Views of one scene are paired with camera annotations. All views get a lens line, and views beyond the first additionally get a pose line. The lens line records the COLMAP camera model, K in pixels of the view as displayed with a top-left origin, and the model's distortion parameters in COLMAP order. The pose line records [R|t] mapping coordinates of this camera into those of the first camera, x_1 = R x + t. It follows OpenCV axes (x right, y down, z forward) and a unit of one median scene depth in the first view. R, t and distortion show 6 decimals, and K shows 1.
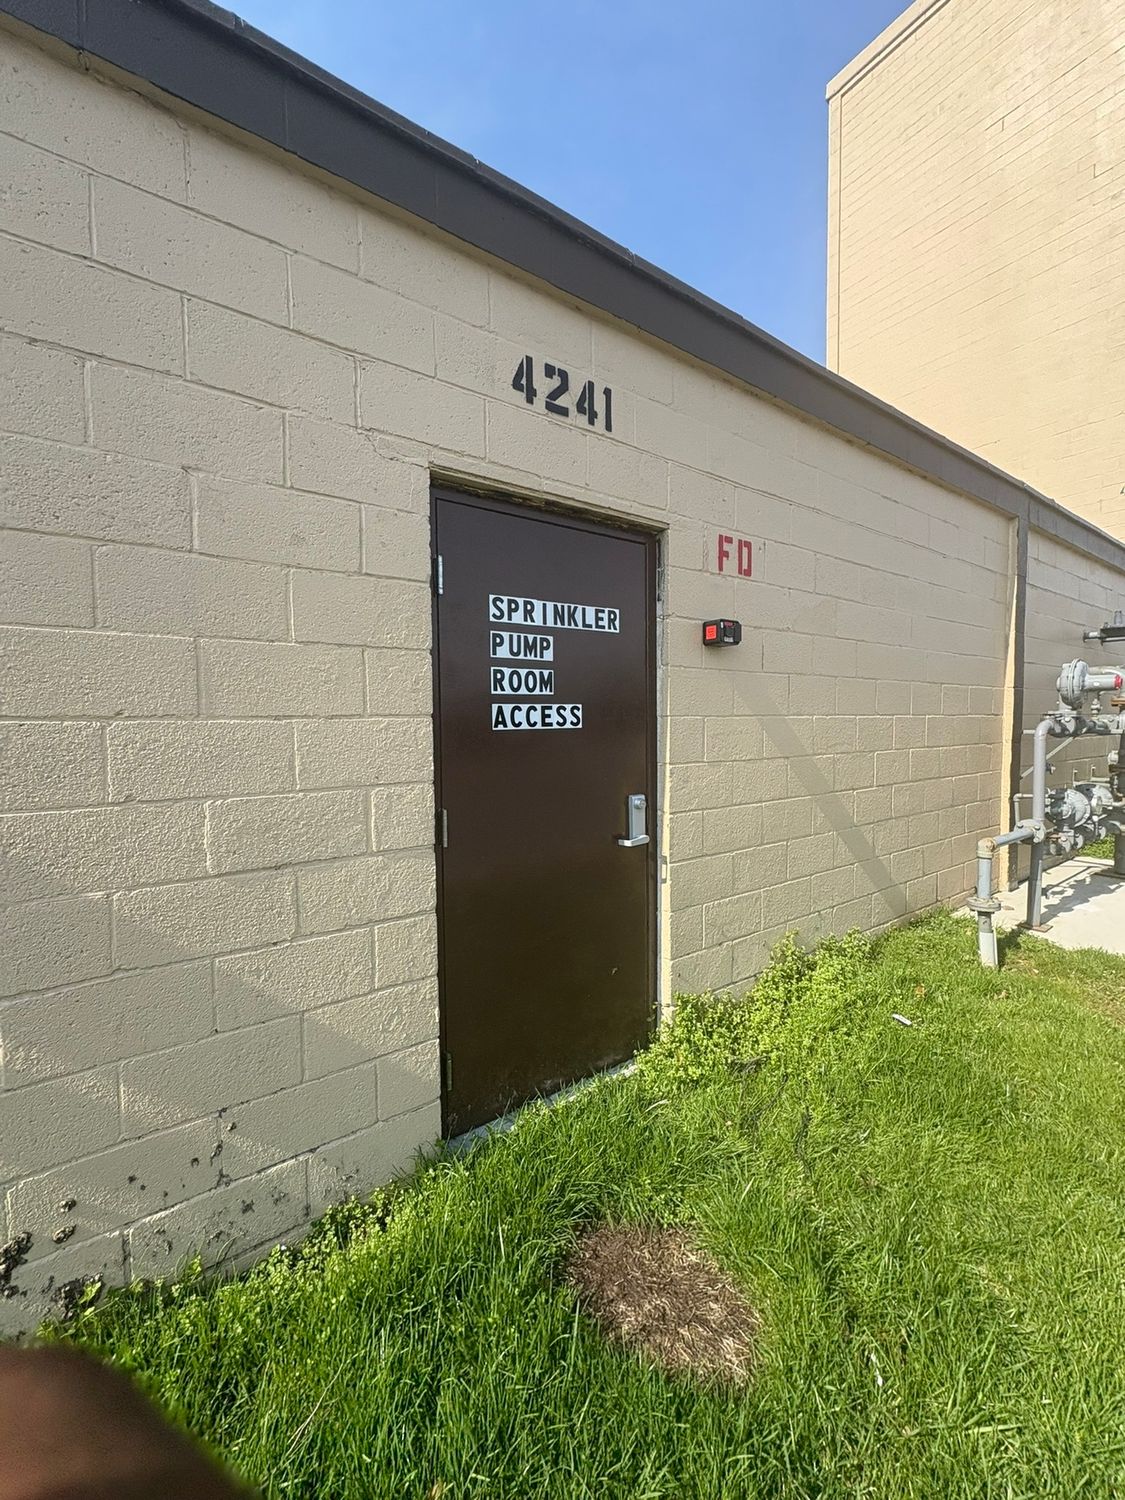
lens RADIAL K [[593.1, 0, 562.5], [0, 593.1, 750.0], [0, 0, 1]] dist [0.000010, -0.000670]
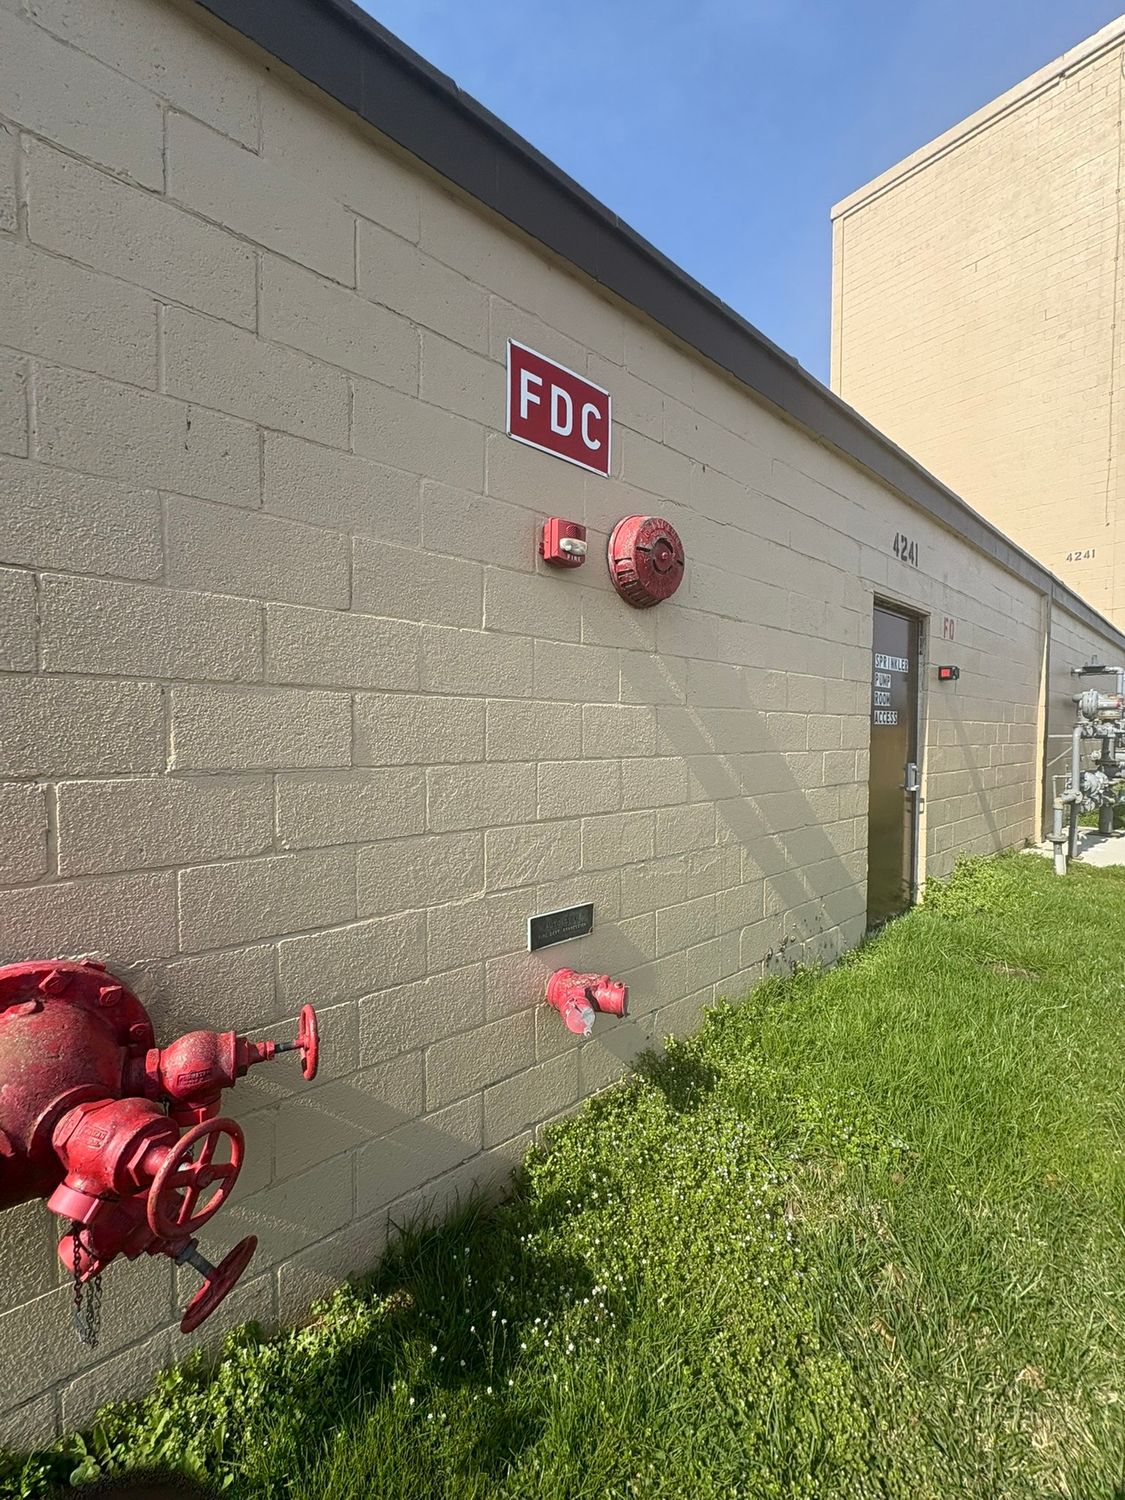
lens RADIAL K [[597.4, 0, 560.9], [0, 597.4, 747.5], [0, 0, 1]] dist [0.000181, -0.000018]
pose [[0.994137, 0.011774, 0.107480, -0.670262], [-0.009450, 0.999711, -0.022106, 0.047300], [-0.107710, 0.020961, 0.993961, -0.403507]]
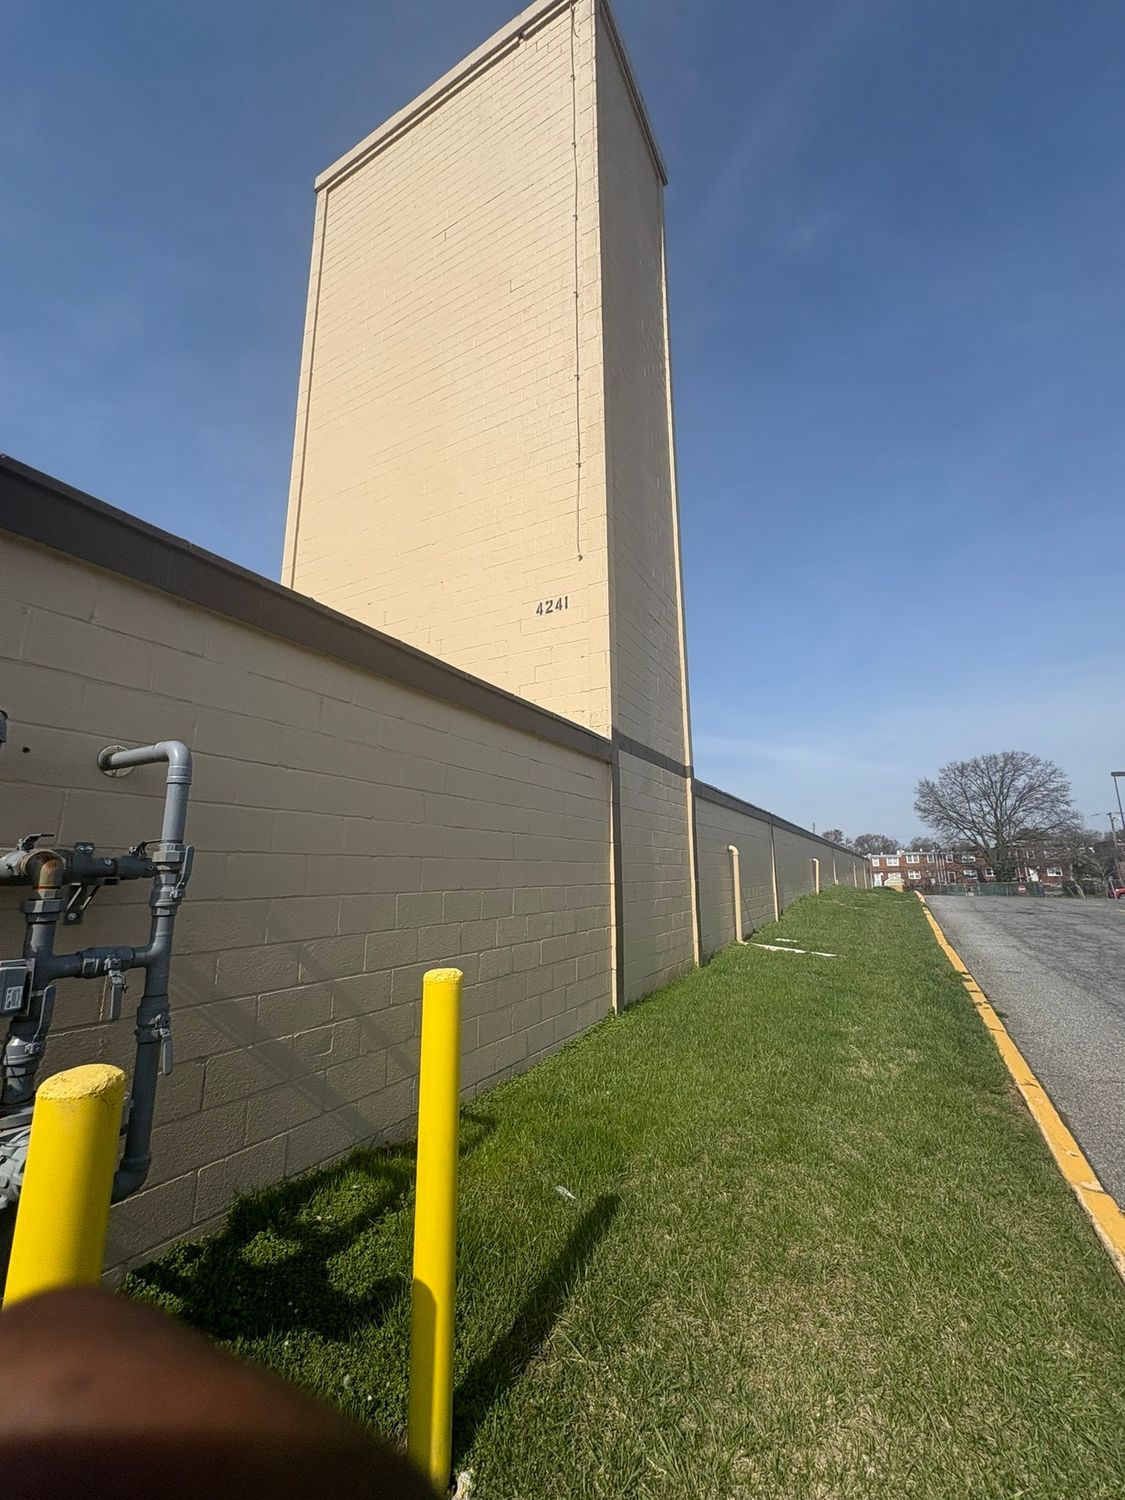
lens RADIAL K [[593.1, 0, 562.5], [0, 593.1, 750.0], [0, 0, 1]] dist [0.000010, -0.000670]
pose [[0.895758, 0.094378, 0.434407, 1.412539], [0.018932, 0.968218, -0.249391, -0.129136], [-0.444138, 0.231618, 0.865503, 0.751101]]
